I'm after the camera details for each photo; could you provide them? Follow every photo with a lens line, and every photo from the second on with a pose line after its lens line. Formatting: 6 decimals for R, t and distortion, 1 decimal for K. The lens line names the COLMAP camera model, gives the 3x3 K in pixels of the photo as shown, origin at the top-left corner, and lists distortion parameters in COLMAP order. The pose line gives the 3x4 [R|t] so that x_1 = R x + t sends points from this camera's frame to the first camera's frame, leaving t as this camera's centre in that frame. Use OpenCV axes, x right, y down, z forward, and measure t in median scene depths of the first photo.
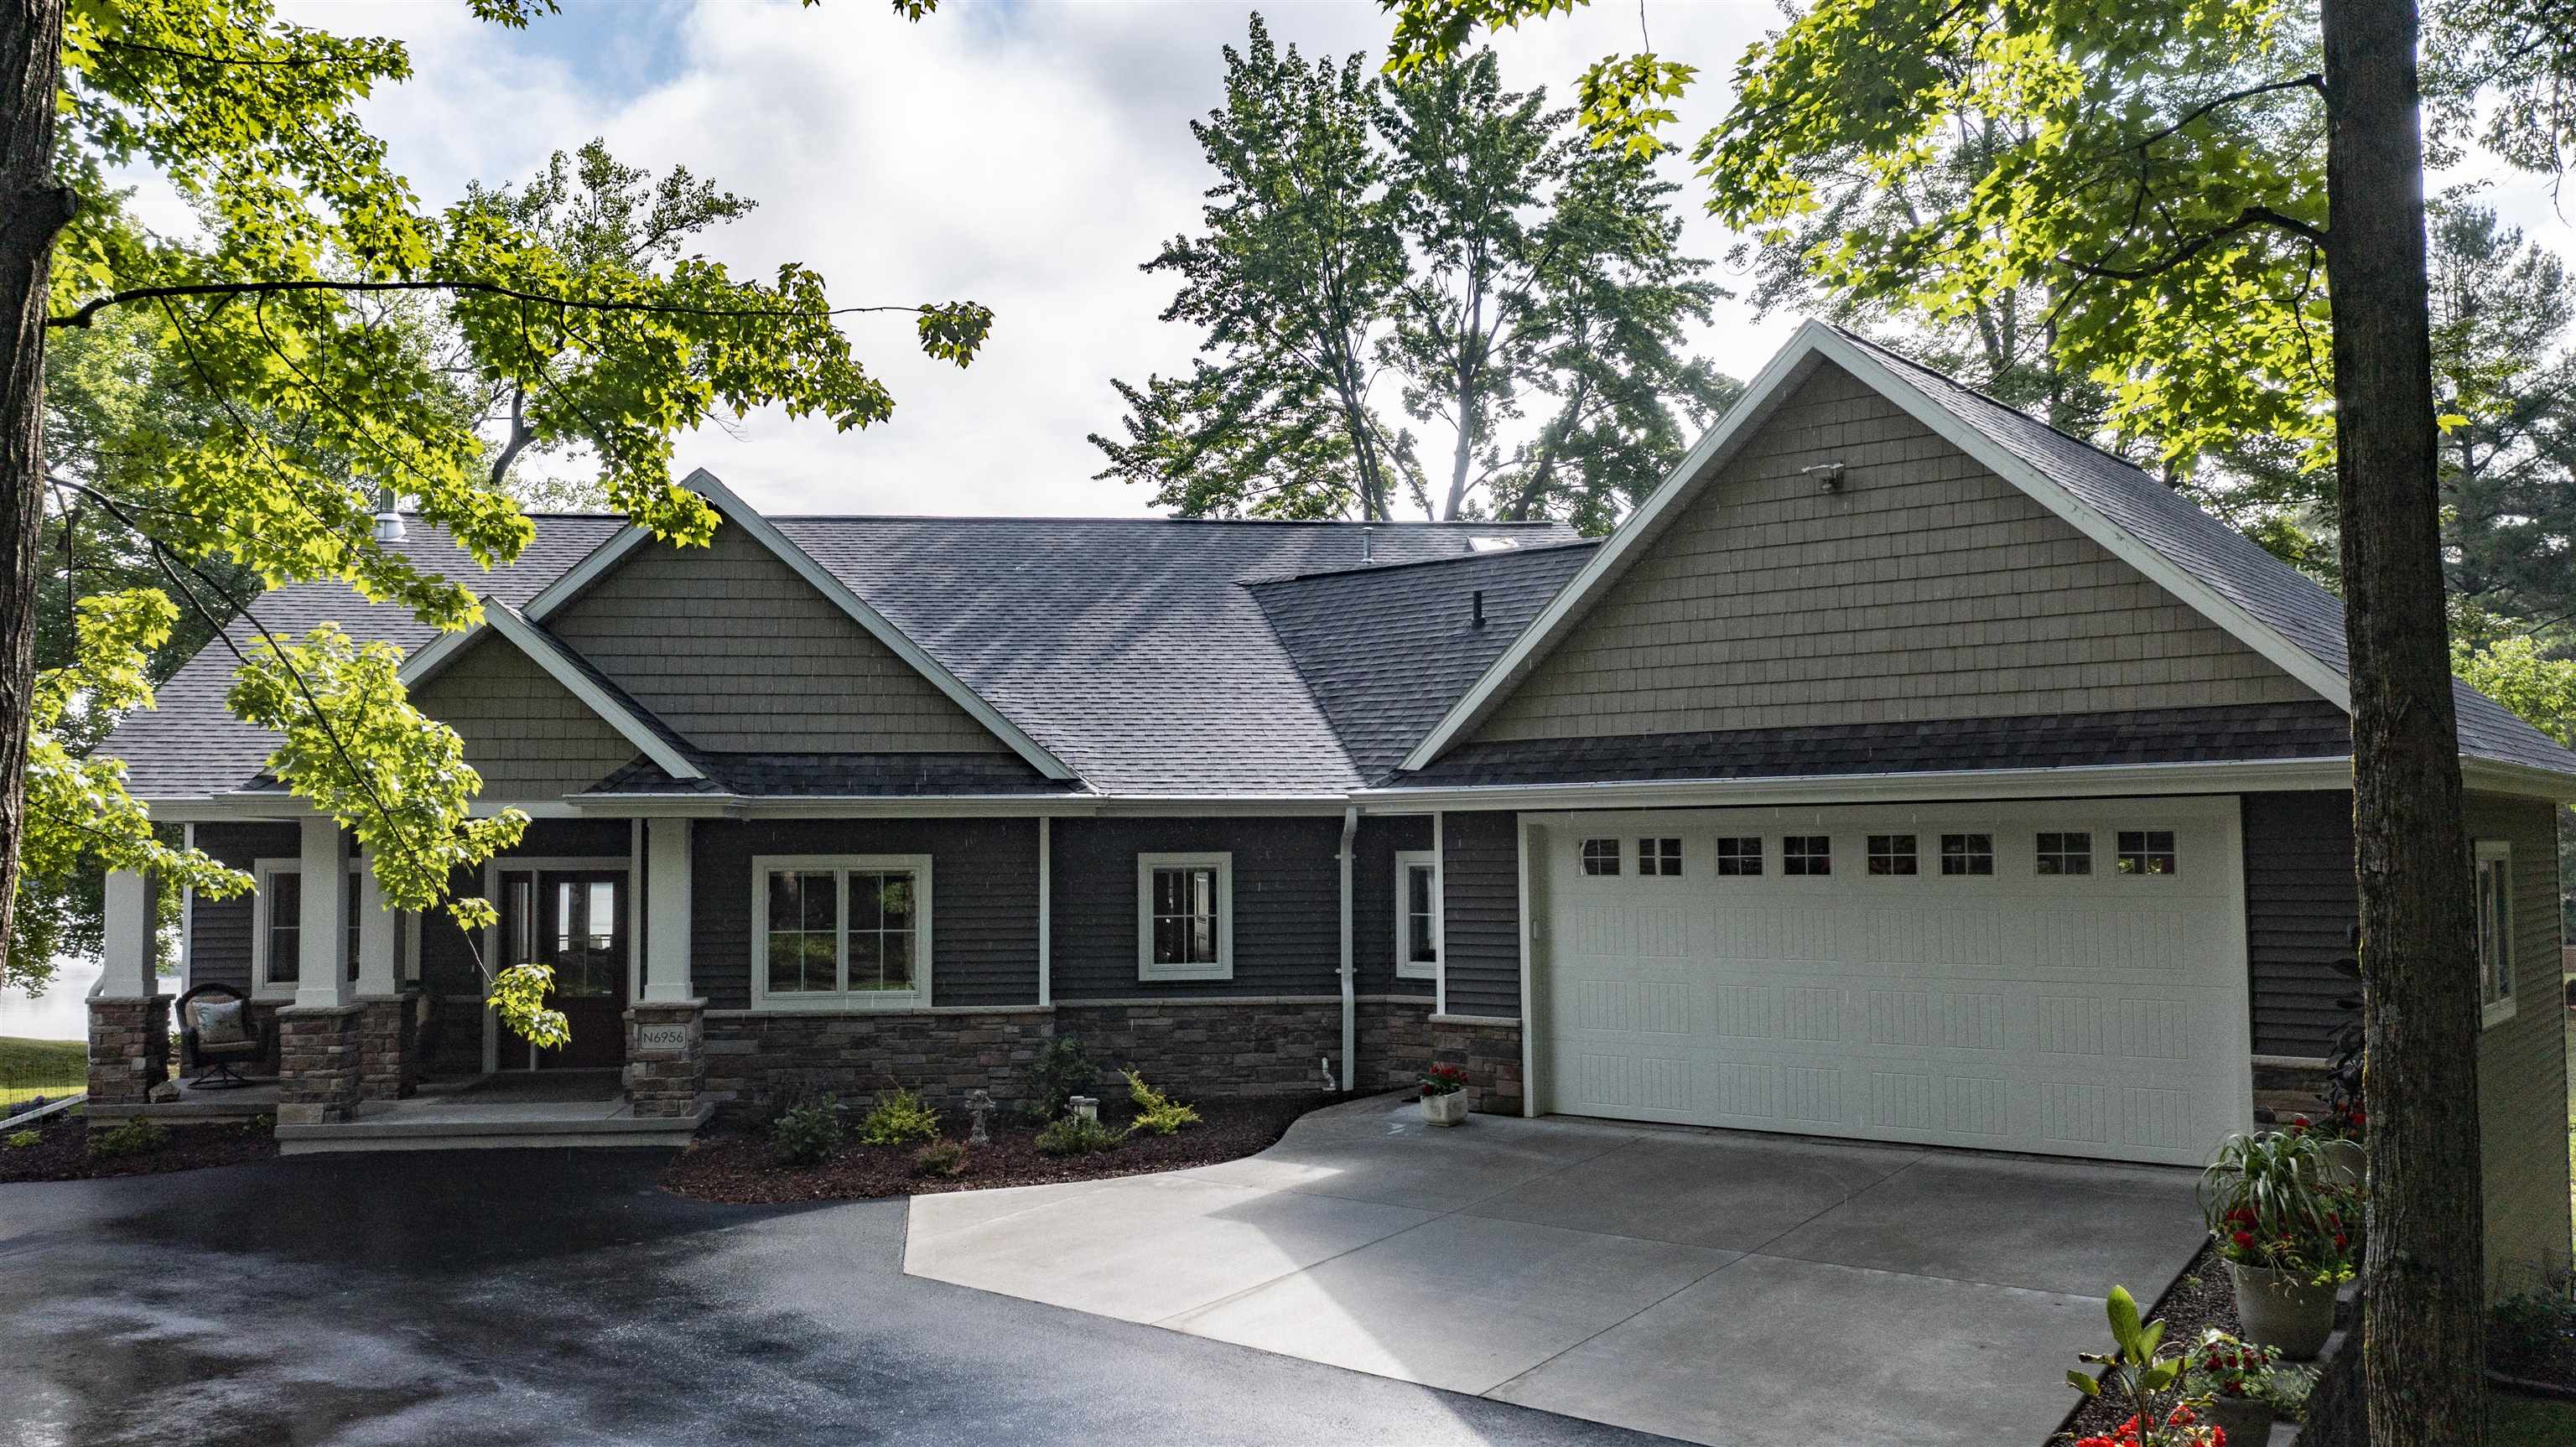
lens RADIAL K [[2038.6, 0, 1288.0], [0, 2038.6, 723.5], [0, 0, 1]] dist [-0.018977, 0.016927]
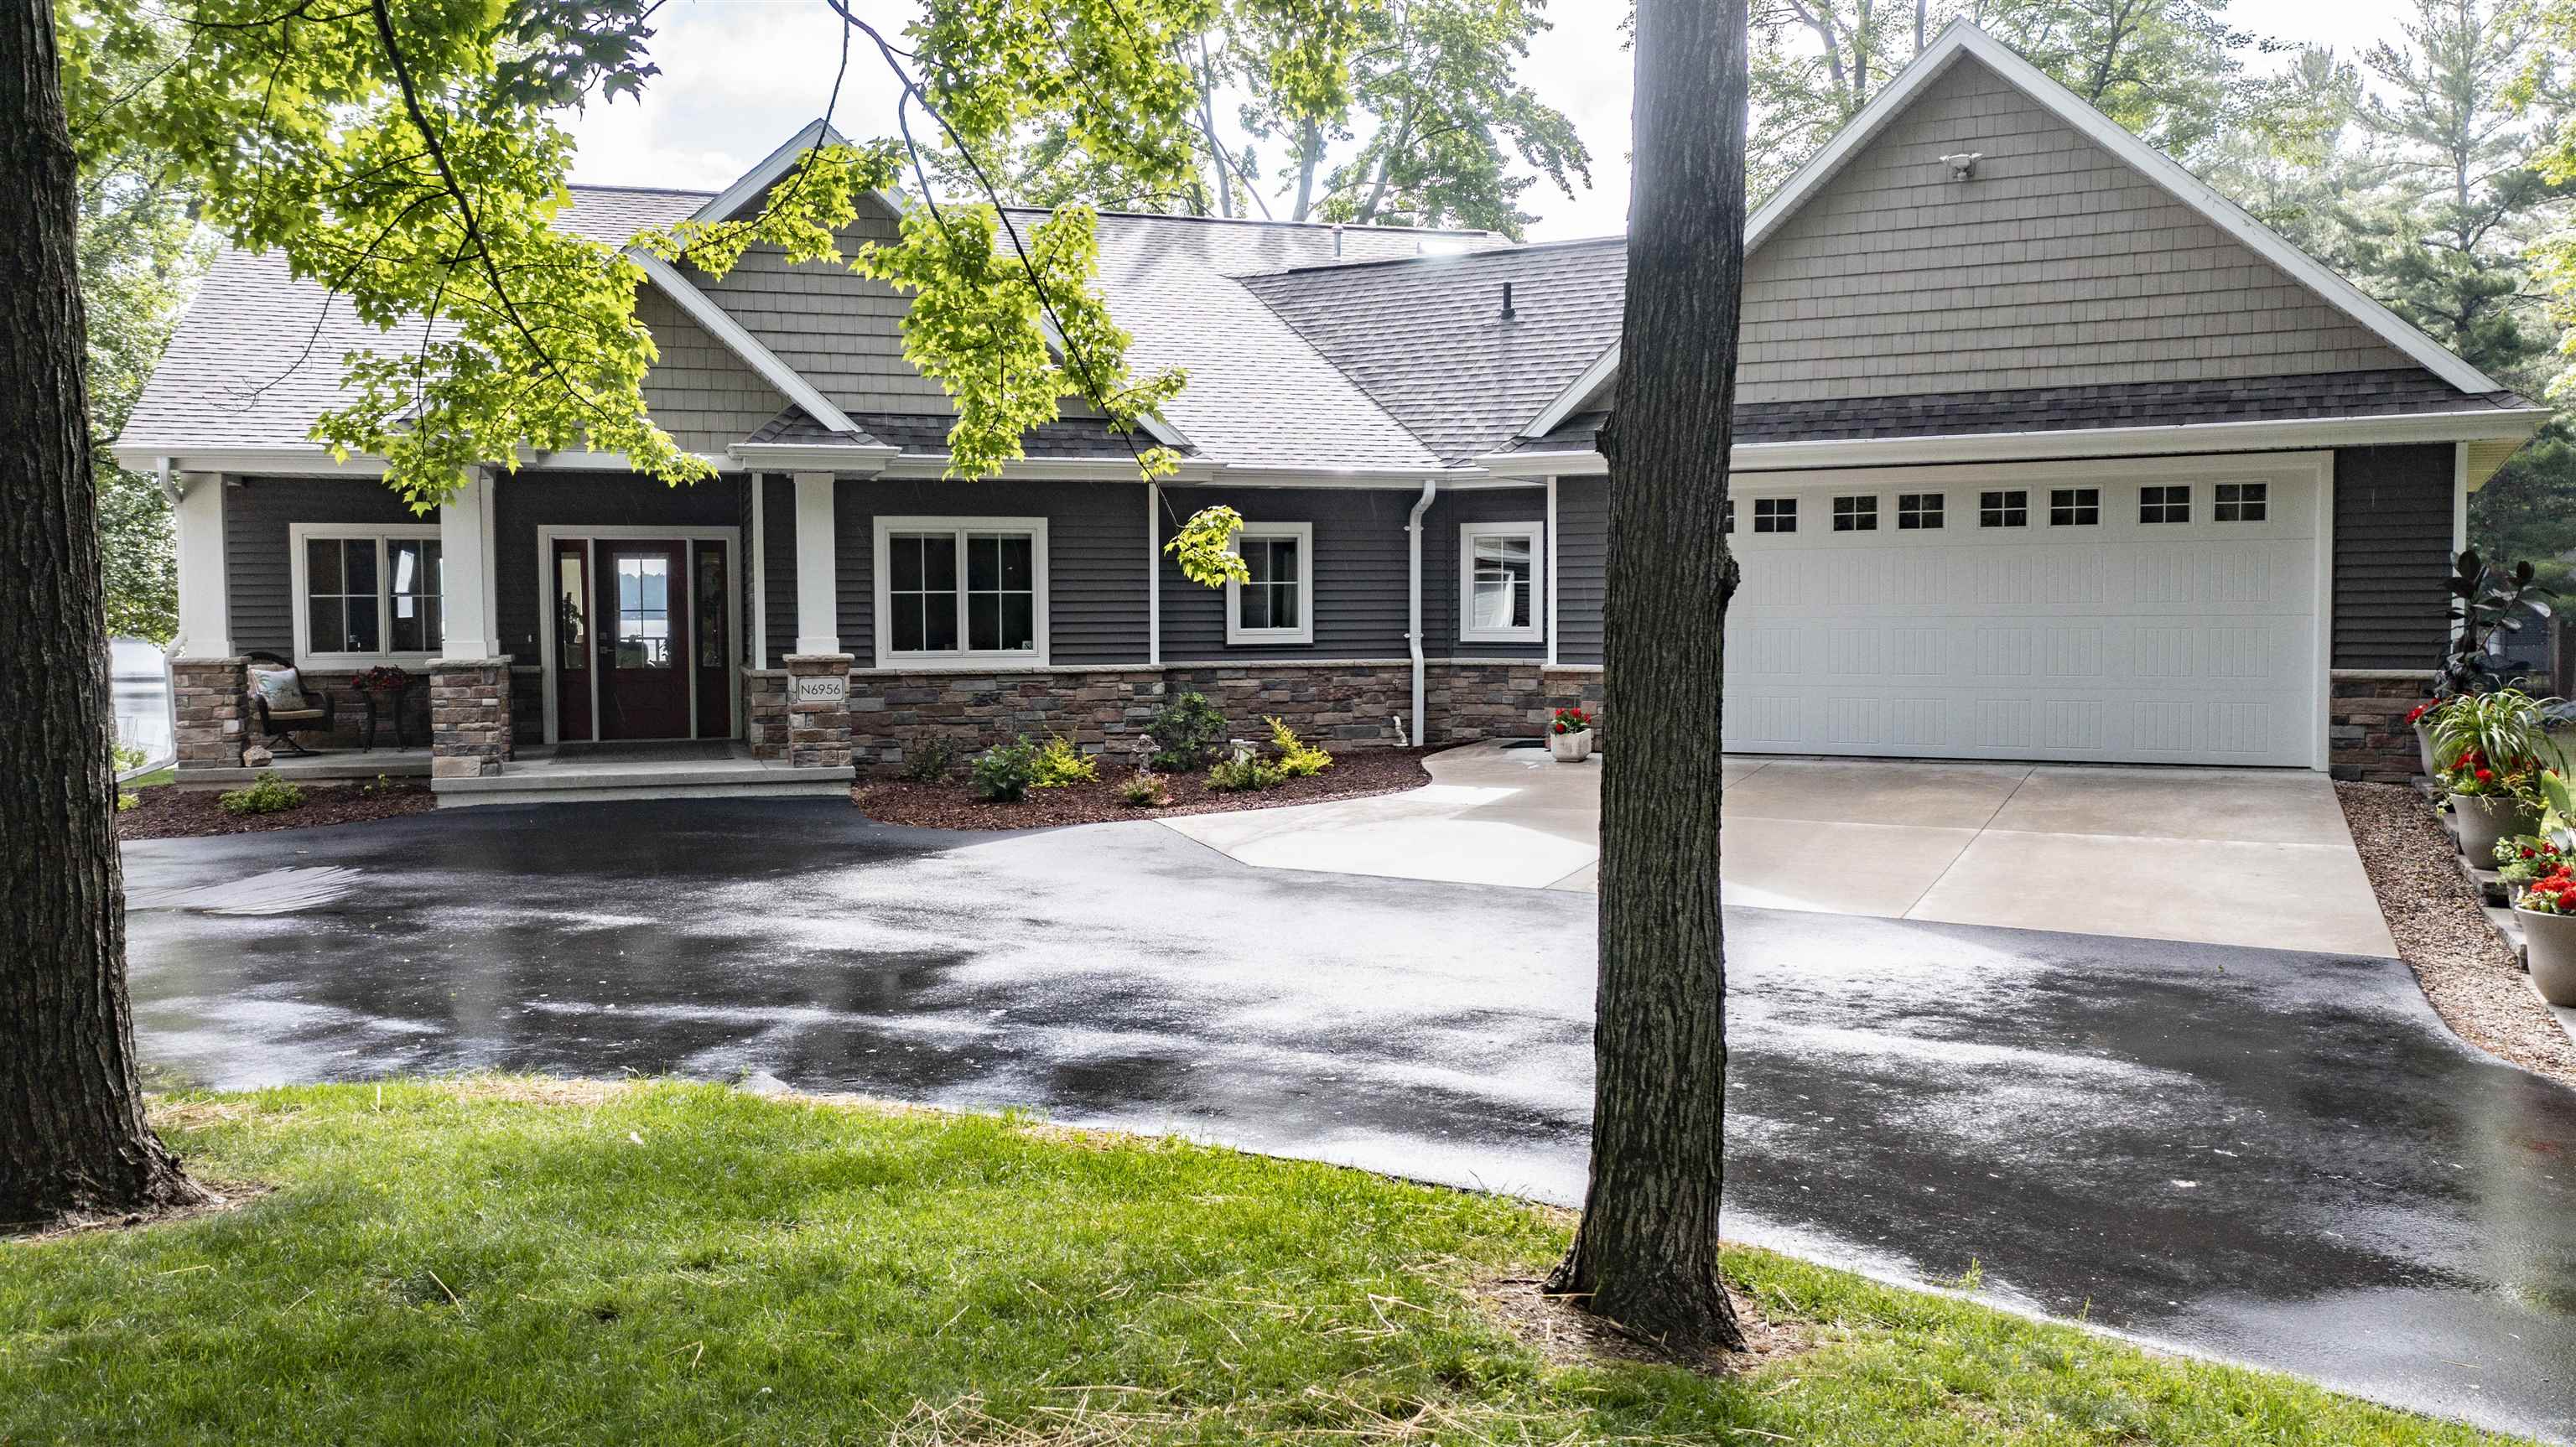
lens RADIAL K [[2038.6, 0, 1288.0], [0, 2038.6, 723.5], [0, 0, 1]] dist [-0.018977, 0.016927]
pose [[0.981384, -0.008637, 0.191859, -0.244715], [-0.013910, 0.993168, 0.115861, 0.045027], [-0.191549, -0.116373, 0.974560, -0.031968]]
